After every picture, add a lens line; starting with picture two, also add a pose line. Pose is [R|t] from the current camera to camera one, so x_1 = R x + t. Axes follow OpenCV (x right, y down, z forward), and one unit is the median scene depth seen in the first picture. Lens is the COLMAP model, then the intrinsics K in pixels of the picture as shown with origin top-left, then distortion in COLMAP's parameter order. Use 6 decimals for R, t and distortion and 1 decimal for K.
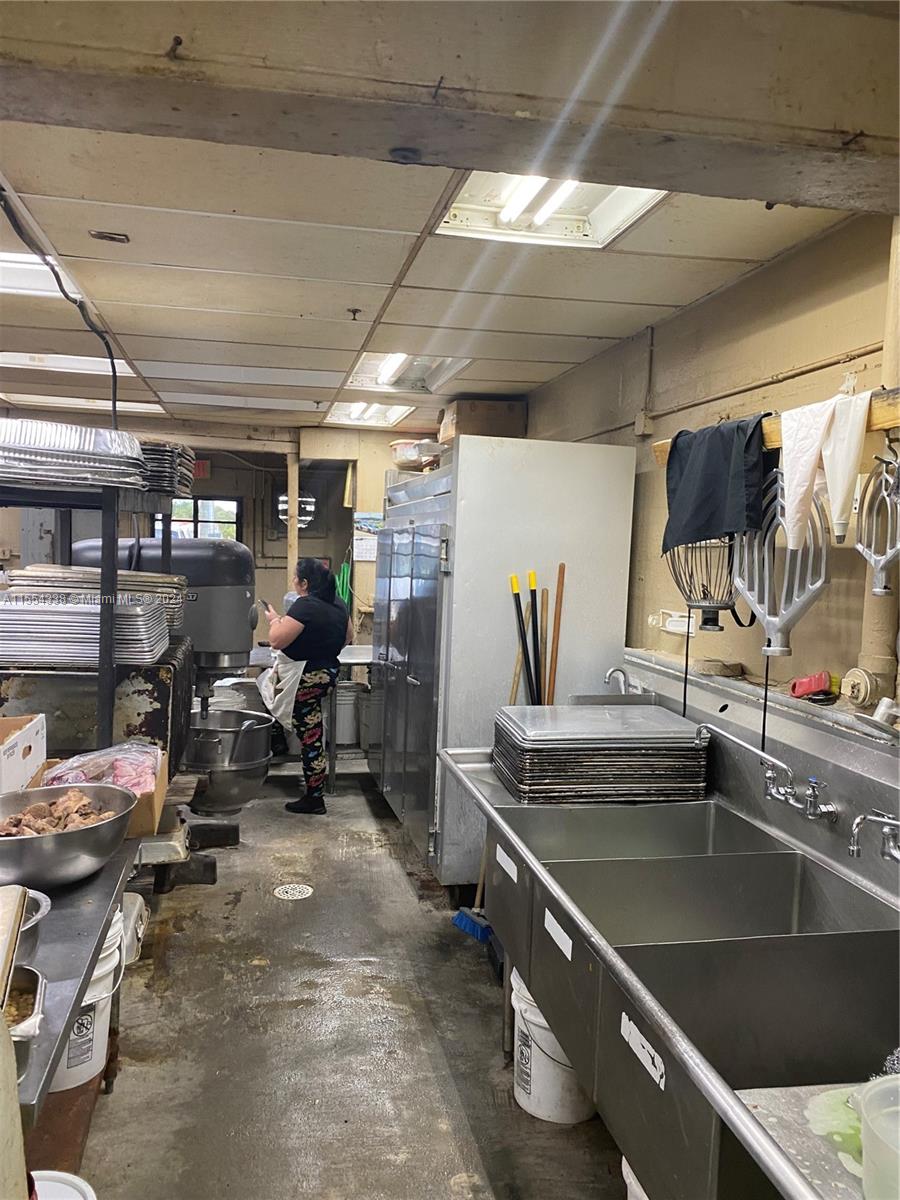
lens RADIAL K [[908.7, 0, 443.7], [0, 908.7, 597.8], [0, 0, 1]] dist [0.094037, -0.195802]
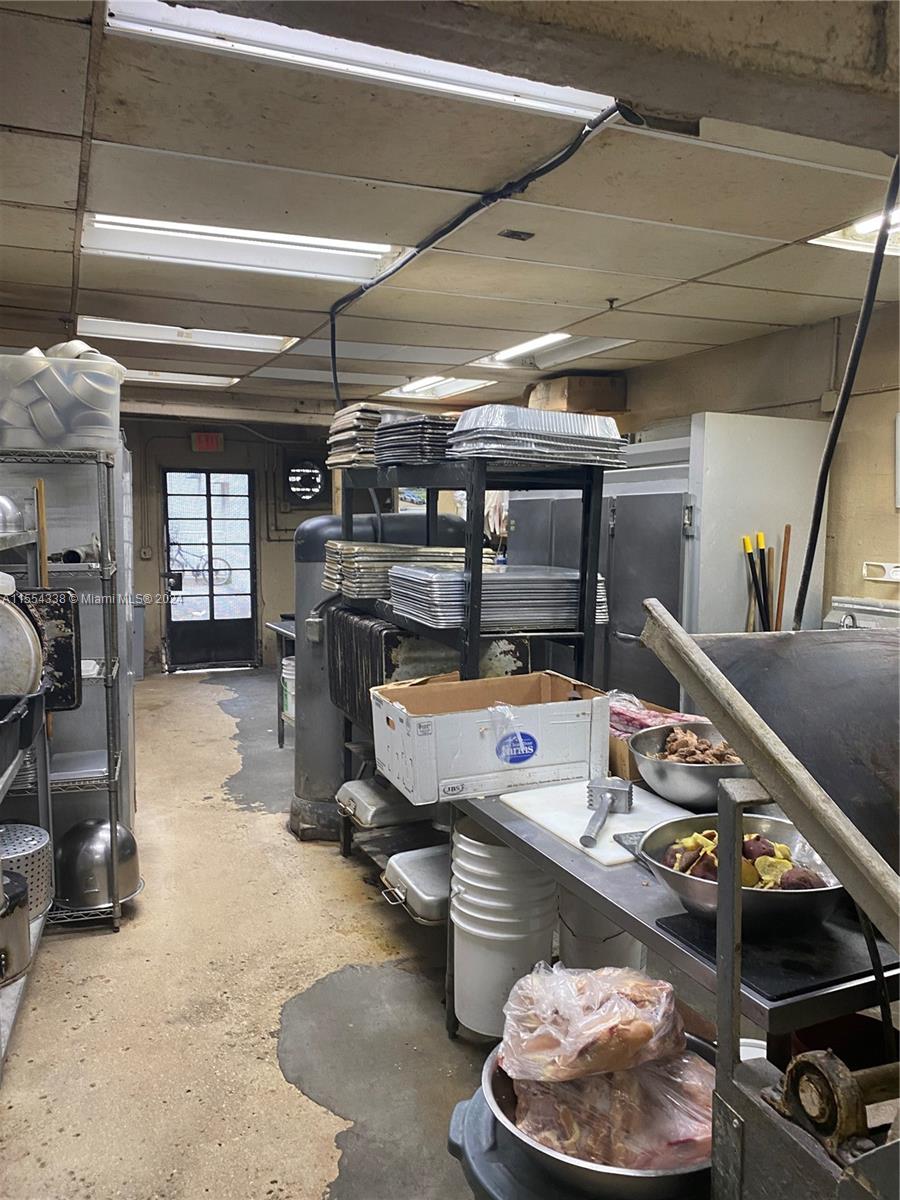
lens RADIAL K [[908.7, 0, 443.7], [0, 908.7, 597.8], [0, 0, 1]] dist [0.094037, -0.195802]
pose [[0.978982, -0.044819, 0.198959, -0.379695], [0.037485, 0.998477, 0.040478, -0.006347], [-0.200470, -0.032170, 0.979172, -0.033939]]
